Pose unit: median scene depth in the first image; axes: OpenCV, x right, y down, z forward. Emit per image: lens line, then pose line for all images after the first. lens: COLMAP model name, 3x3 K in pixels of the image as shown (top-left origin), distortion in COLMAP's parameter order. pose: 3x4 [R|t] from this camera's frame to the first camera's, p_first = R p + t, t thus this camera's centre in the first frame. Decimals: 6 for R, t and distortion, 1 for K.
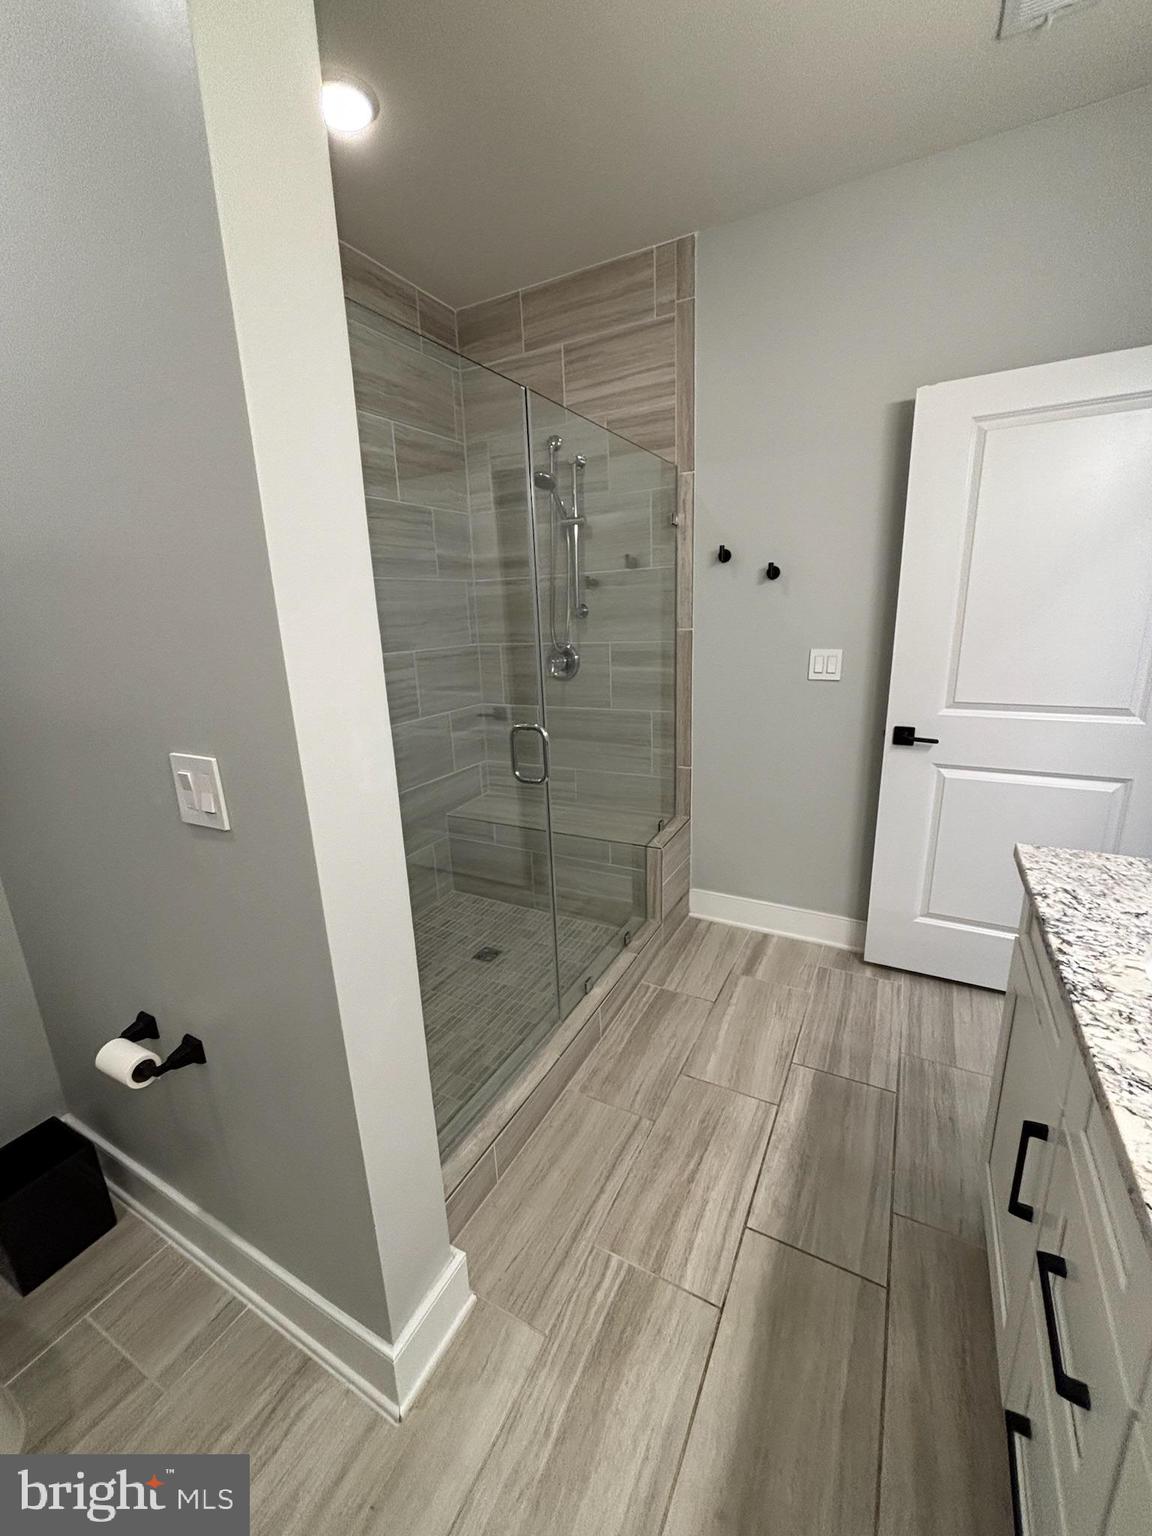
lens RADIAL K [[618.5, 0, 583.9], [0, 618.5, 771.9], [0, 0, 1]] dist [-0.000651, 0.000680]
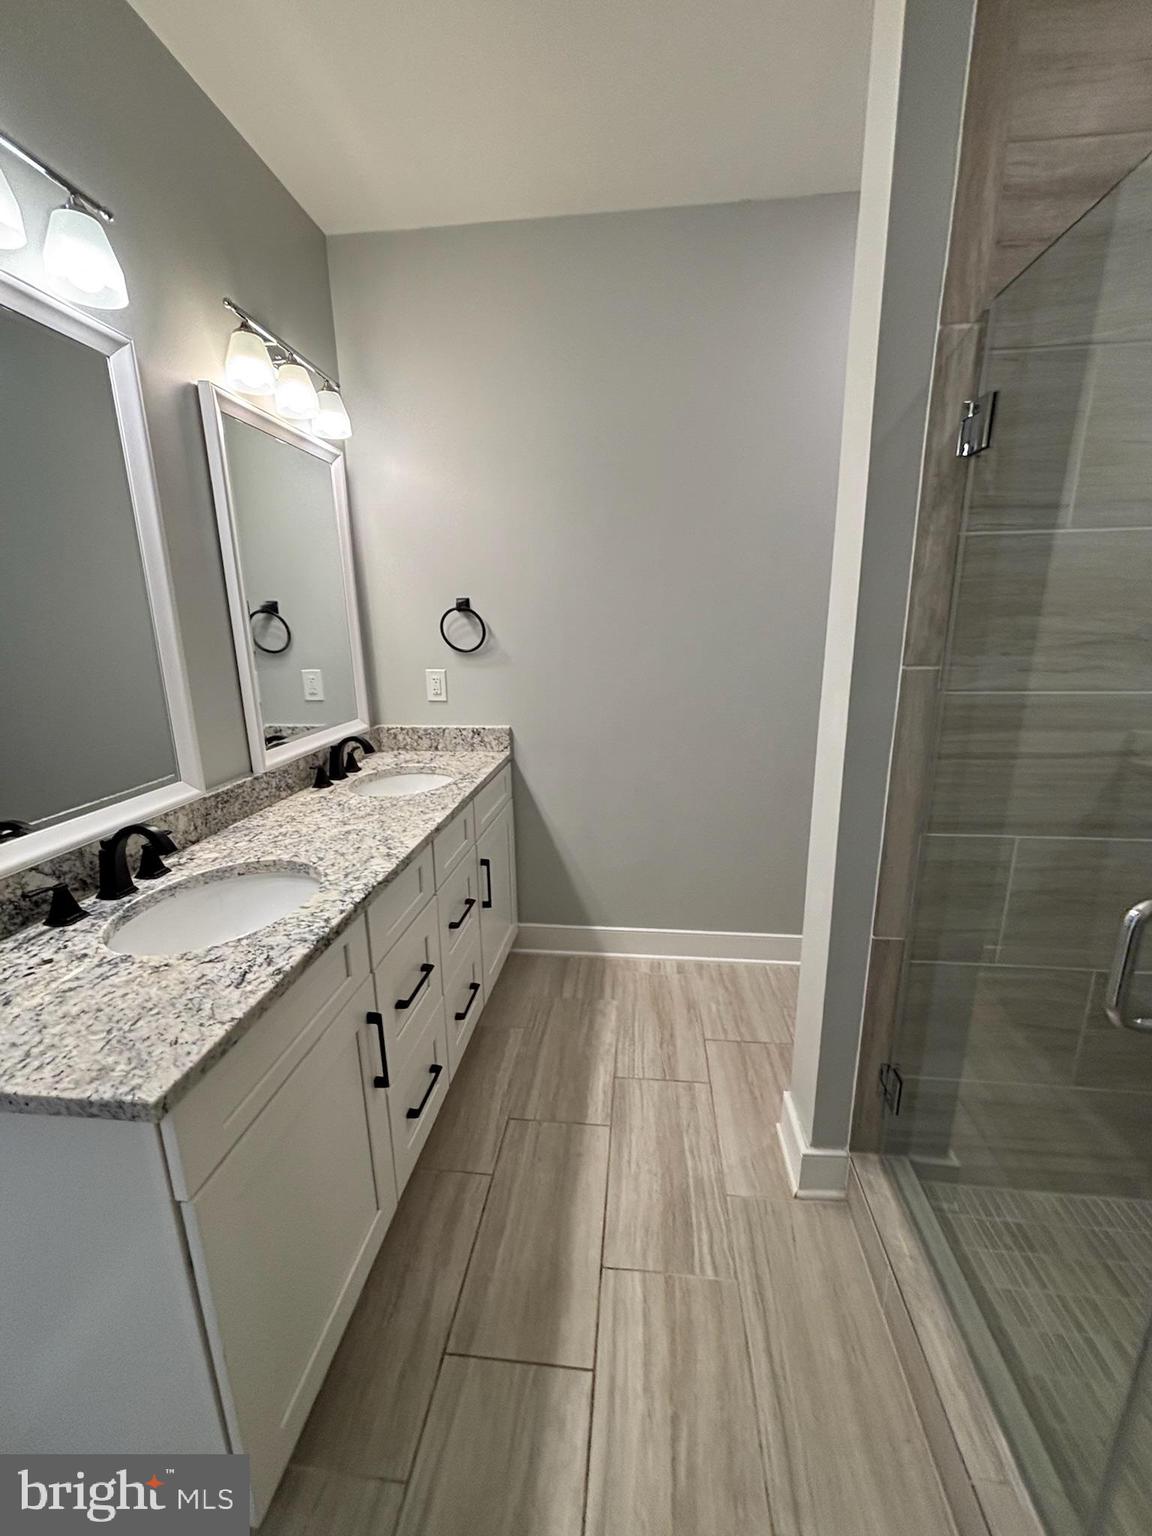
lens RADIAL K [[618.5, 0, 586.9], [0, 618.5, 768.5], [0, 0, 1]] dist [-0.000651, 0.000680]
pose [[-0.924169, 0.139948, -0.355424, 0.311408], [-0.050187, 0.877916, 0.476177, -0.253919], [0.378673, 0.457905, -0.804319, 0.893048]]
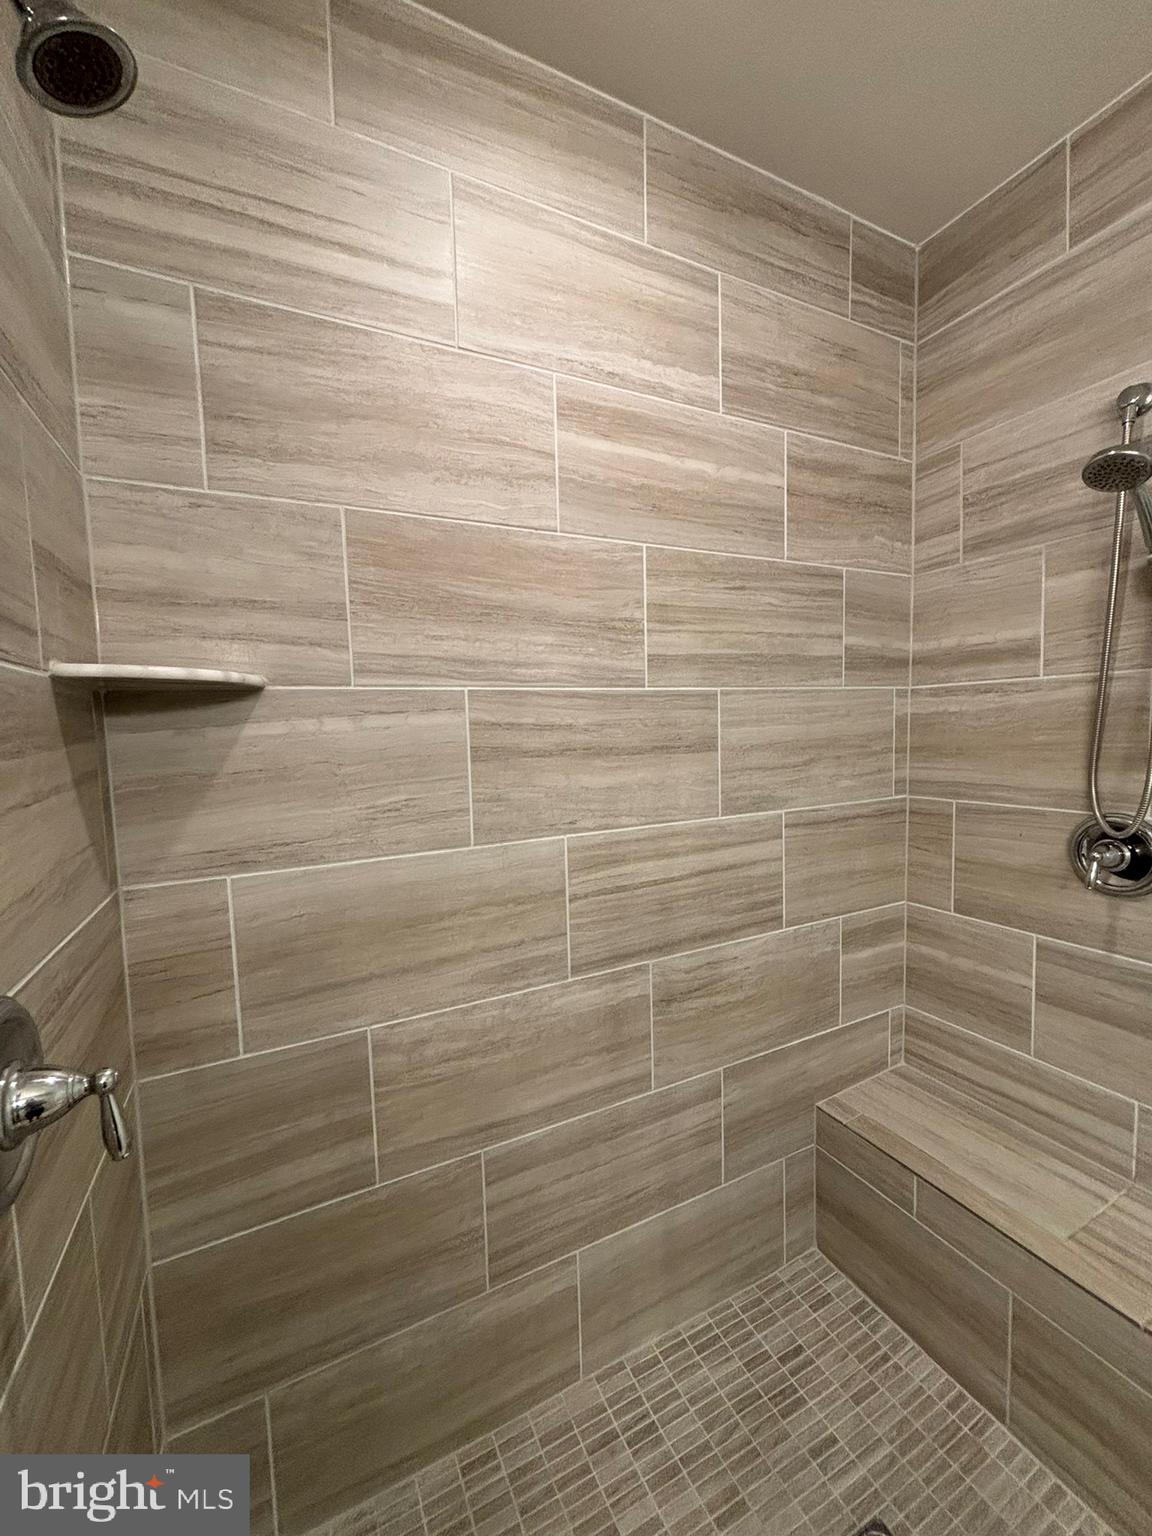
lens RADIAL K [[618.5, 0, 580.6], [0, 618.5, 770.2], [0, 0, 1]] dist [-0.000651, 0.000680]
pose [[0.809482, 0.054738, -0.584588, -0.124656], [-0.150200, 0.981821, -0.116049, -0.178739], [0.567608, 0.181745, 0.802988, 0.558986]]
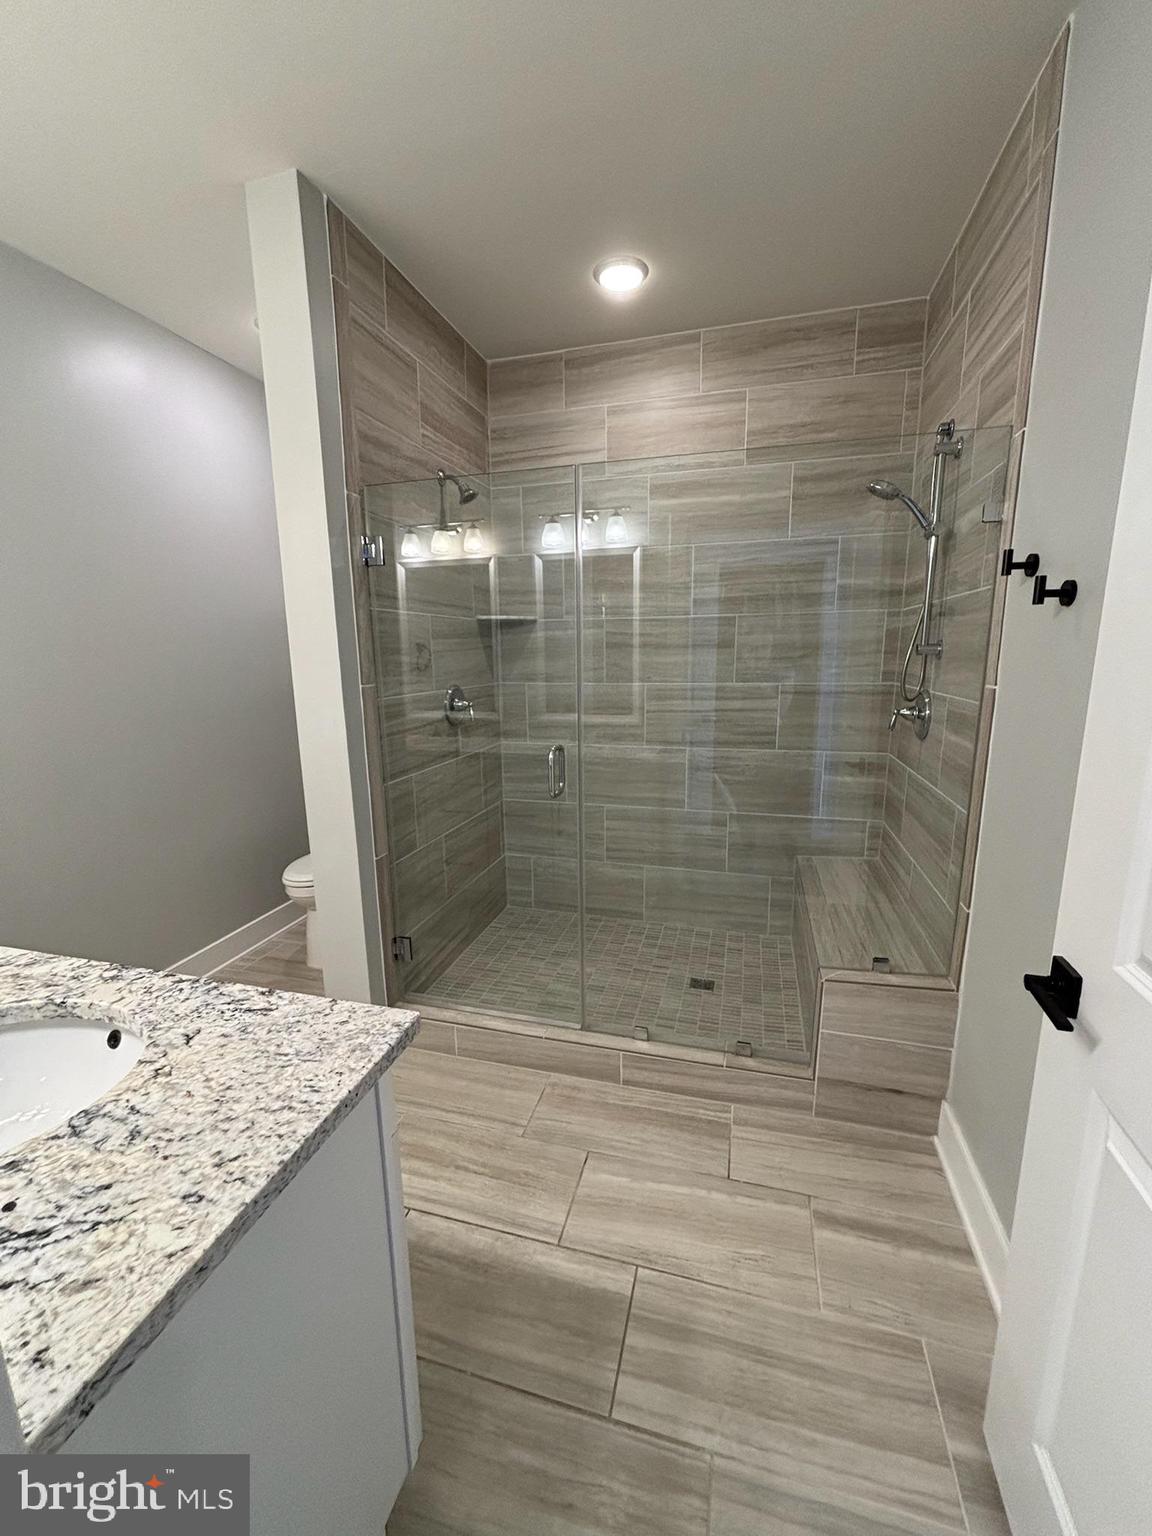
lens RADIAL K [[618.5, 0, 572.2], [0, 618.5, 769.3], [0, 0, 1]] dist [-0.000651, 0.000680]
pose [[0.209366, 0.221682, -0.952377, 0.831875], [-0.244884, 0.954813, 0.168415, -0.191368], [0.946677, 0.197962, 0.254192, 0.577820]]
